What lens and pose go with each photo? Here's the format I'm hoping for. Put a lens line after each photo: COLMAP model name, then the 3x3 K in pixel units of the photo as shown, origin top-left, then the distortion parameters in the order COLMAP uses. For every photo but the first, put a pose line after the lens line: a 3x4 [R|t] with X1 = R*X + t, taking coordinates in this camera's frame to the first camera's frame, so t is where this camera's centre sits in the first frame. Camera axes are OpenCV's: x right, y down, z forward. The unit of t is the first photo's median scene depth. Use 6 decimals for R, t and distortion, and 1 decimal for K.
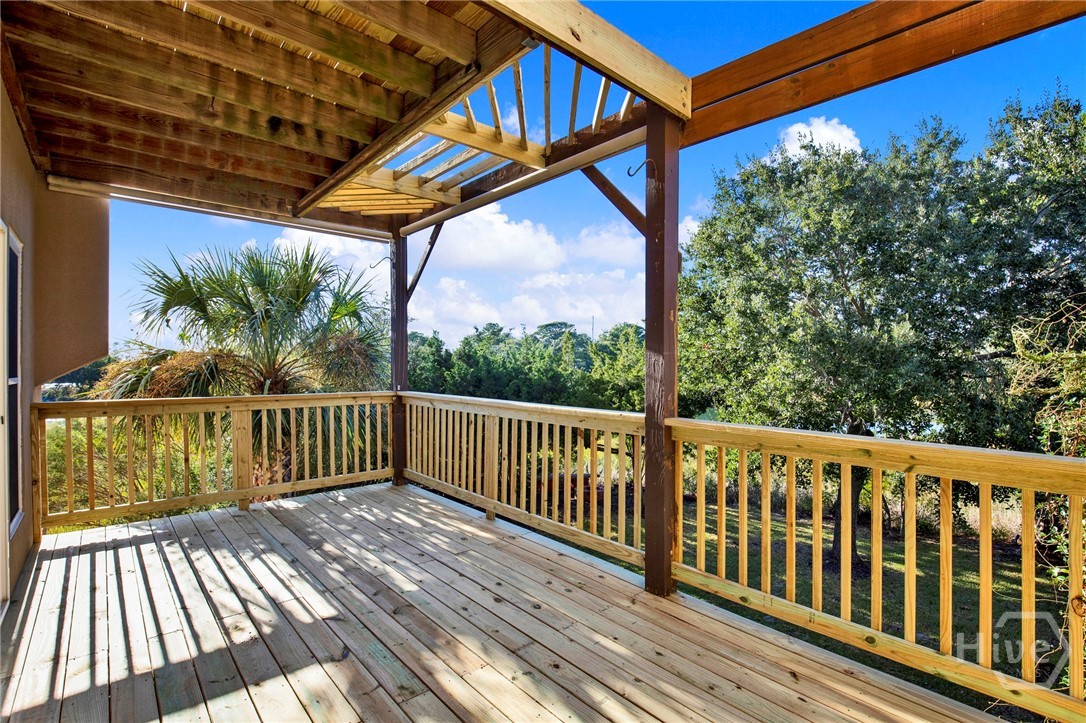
lens RADIAL K [[513.1, 0, 543.0], [0, 513.1, 361.5], [0, 0, 1]] dist [-0.032838, -0.000507]
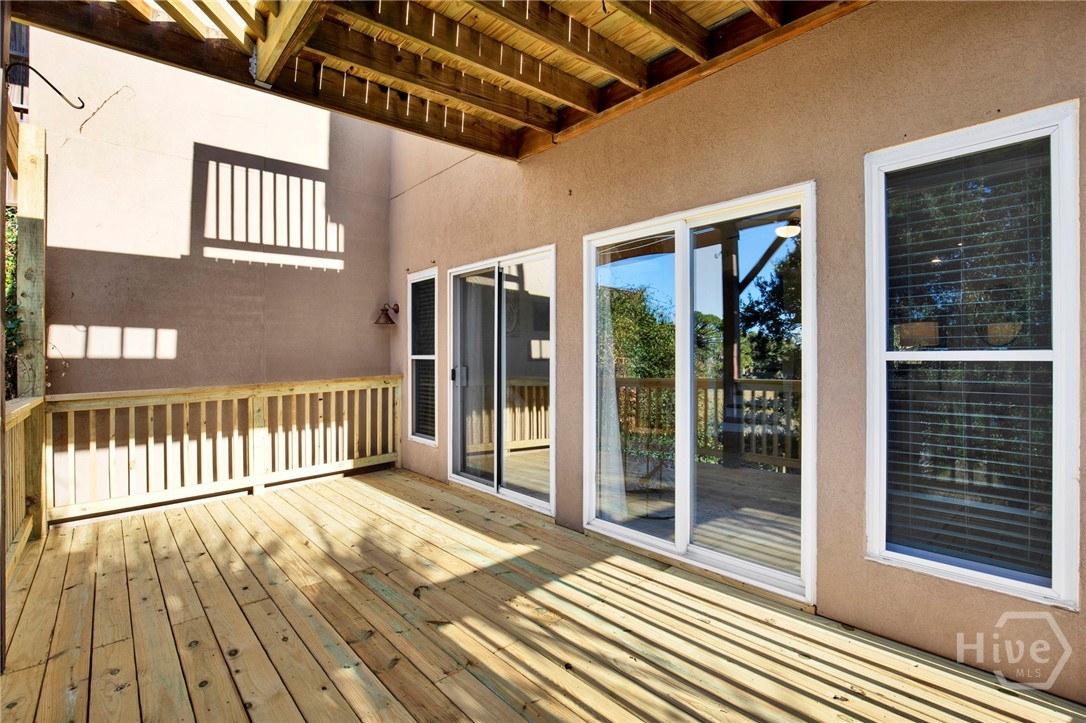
lens RADIAL K [[513.1, 0, 543.0], [0, 513.1, 361.5], [0, 0, 1]] dist [-0.032838, -0.000507]
pose [[-0.999961, 0.008617, 0.001717, -0.664558], [0.008613, 0.999960, -0.002544, 0.054142], [-0.001739, -0.002529, -0.999995, 2.096795]]
